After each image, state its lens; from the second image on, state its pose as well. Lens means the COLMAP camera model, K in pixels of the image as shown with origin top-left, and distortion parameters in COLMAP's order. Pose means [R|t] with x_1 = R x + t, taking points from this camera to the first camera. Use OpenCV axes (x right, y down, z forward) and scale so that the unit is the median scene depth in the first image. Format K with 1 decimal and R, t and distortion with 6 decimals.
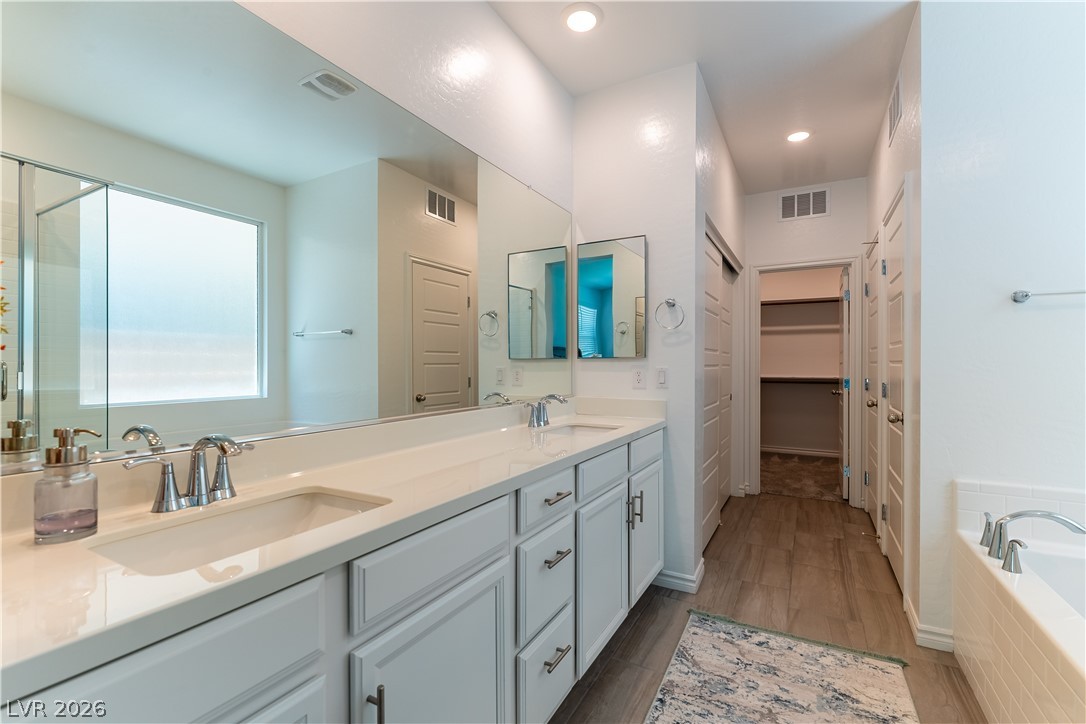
lens RADIAL K [[484.6, 0, 543.6], [0, 484.6, 365.5], [0, 0, 1]] dist [-0.000905, 0.000872]
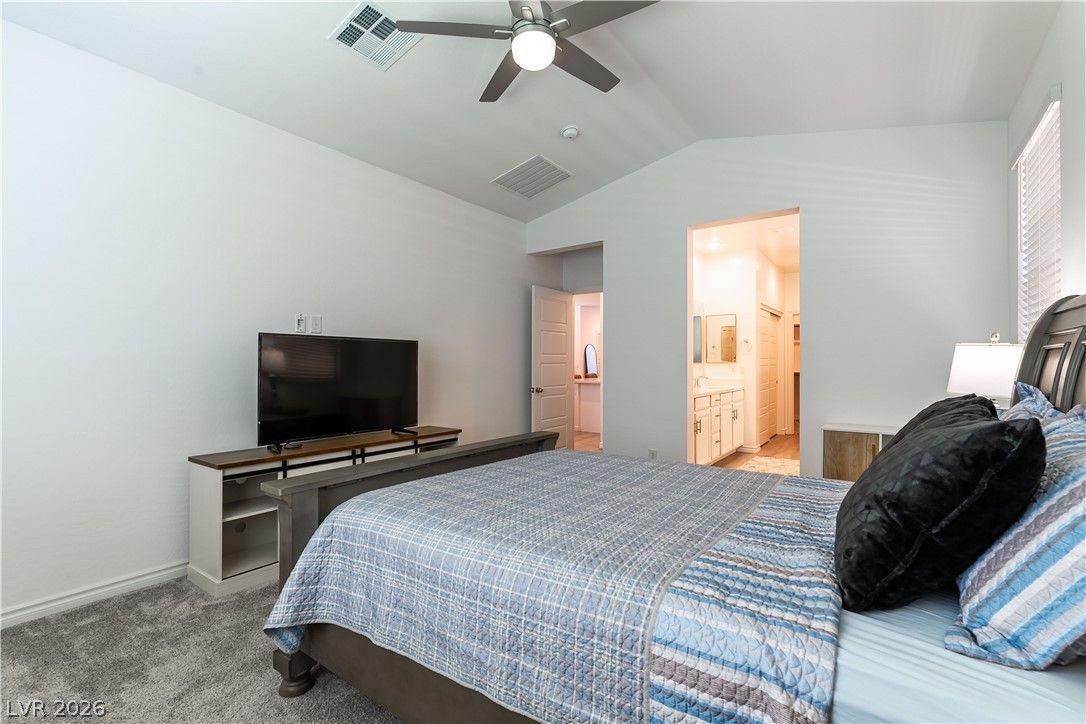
lens RADIAL K [[484.6, 0, 540.4], [0, 484.6, 359.5], [0, 0, 1]] dist [-0.000905, 0.000872]
pose [[0.992341, 0.001324, -0.123521, -0.388570], [-0.002789, 0.999928, -0.011683, 0.001084], [0.123497, 0.011938, 0.992273, -1.300687]]
